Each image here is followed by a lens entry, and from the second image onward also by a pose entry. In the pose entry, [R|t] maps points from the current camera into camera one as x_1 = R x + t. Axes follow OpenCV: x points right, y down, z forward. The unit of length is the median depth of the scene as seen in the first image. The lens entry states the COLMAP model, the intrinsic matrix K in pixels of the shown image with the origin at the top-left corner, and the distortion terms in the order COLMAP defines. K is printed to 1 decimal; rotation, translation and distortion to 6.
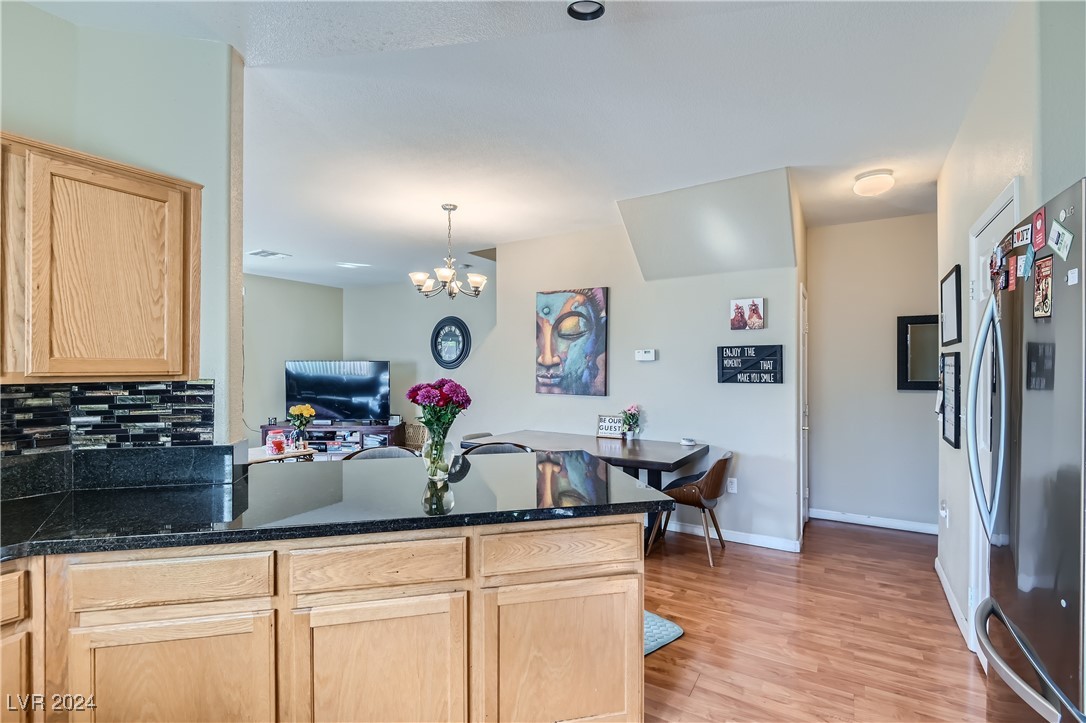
lens RADIAL K [[505.4, 0, 545.0], [0, 505.4, 364.0], [0, 0, 1]] dist [0.001121, 0.000038]
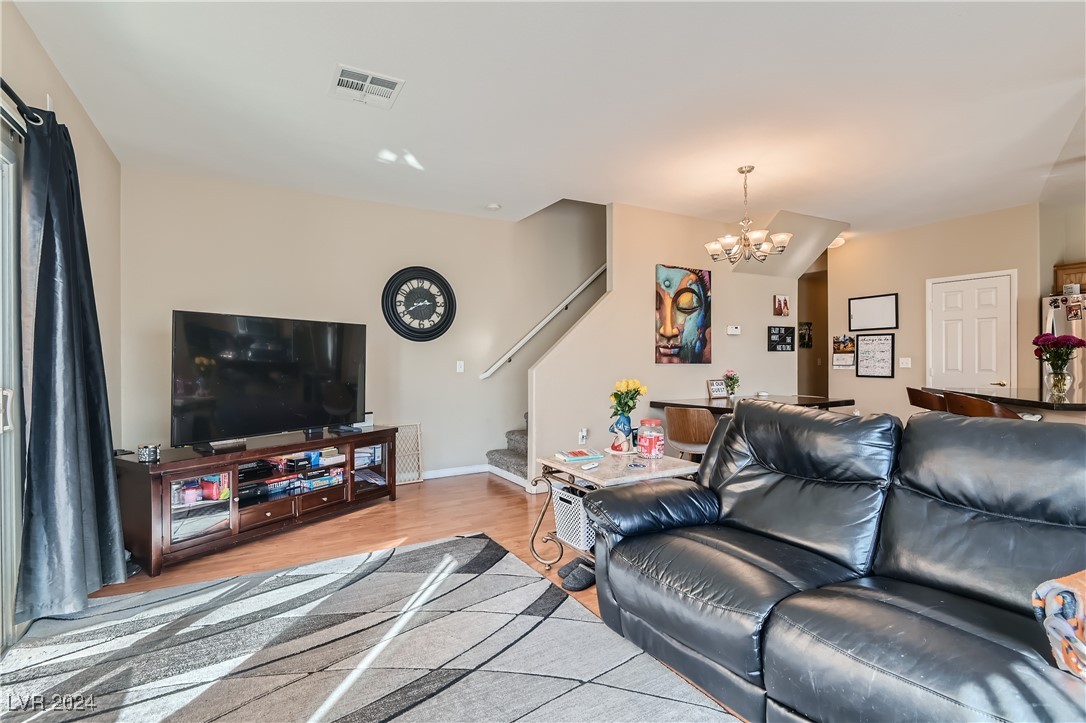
lens RADIAL K [[505.4, 0, 543.0], [0, 505.4, 362.9], [0, 0, 1]] dist [0.001121, 0.000038]
pose [[0.483964, -0.008732, 0.875044, -1.061750], [-0.001710, 0.999939, 0.010924, 0.048019], [-0.875086, -0.006783, 0.483919, 0.742503]]
